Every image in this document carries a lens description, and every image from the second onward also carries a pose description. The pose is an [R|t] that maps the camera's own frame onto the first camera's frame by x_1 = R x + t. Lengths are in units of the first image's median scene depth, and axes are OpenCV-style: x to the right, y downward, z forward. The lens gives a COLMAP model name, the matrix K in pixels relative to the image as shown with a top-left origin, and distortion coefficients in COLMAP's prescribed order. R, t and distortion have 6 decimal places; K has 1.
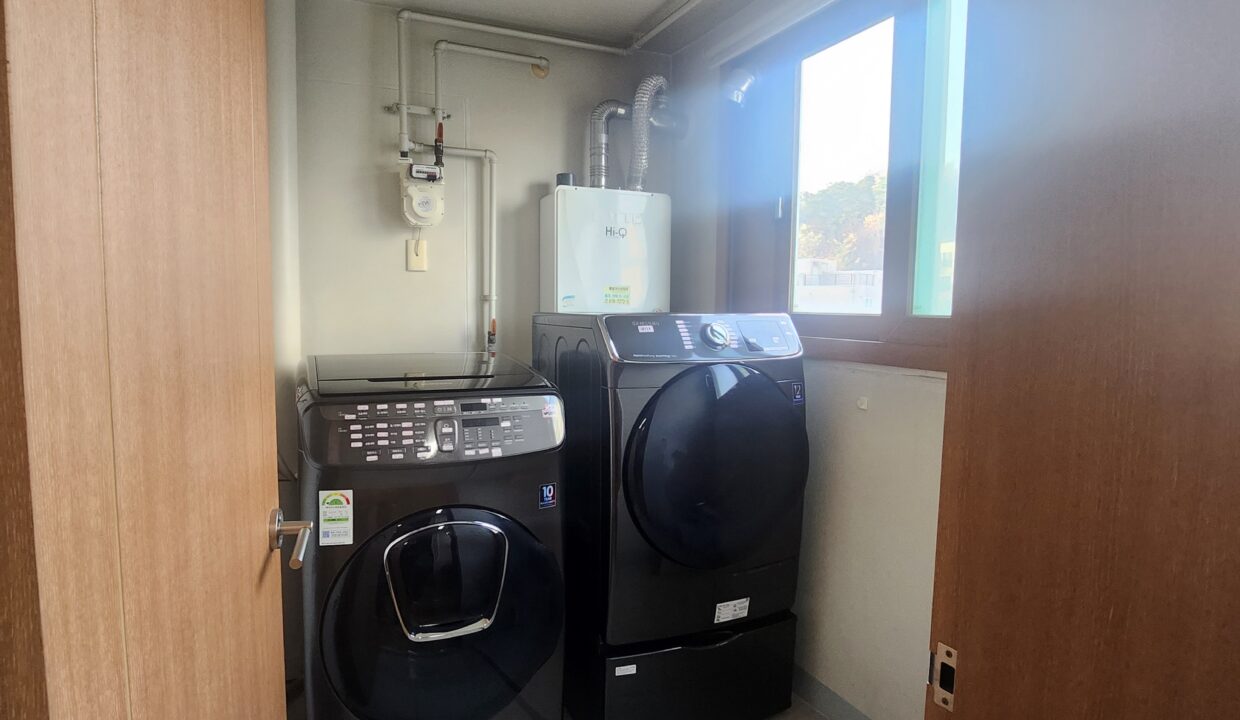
lens RADIAL K [[659.0, 0, 594.4], [0, 659.0, 362.6], [0, 0, 1]] dist [-0.012594, -0.011846]
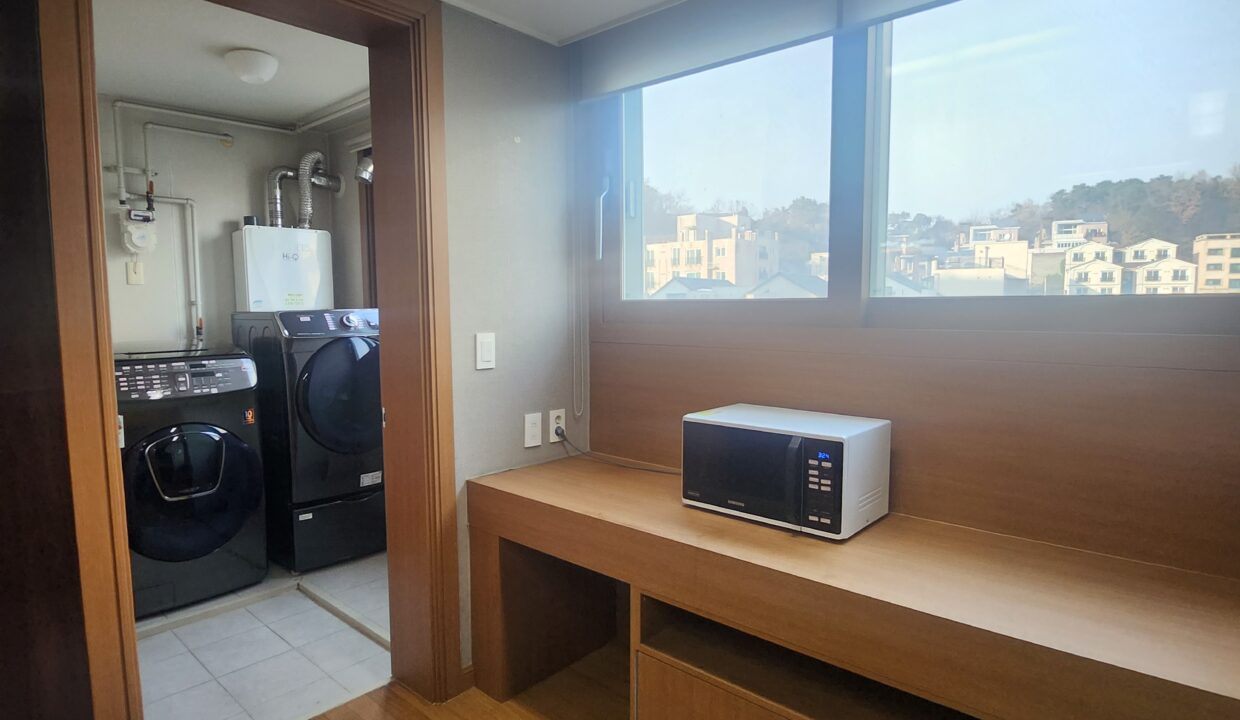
lens RADIAL K [[659.0, 0, 594.4], [0, 659.0, 362.6], [0, 0, 1]] dist [-0.012594, -0.011846]
pose [[0.913707, -0.055523, 0.402563, 0.053642], [0.054548, 0.998414, 0.013894, 0.062458], [-0.402696, 0.009264, 0.915287, -0.686484]]
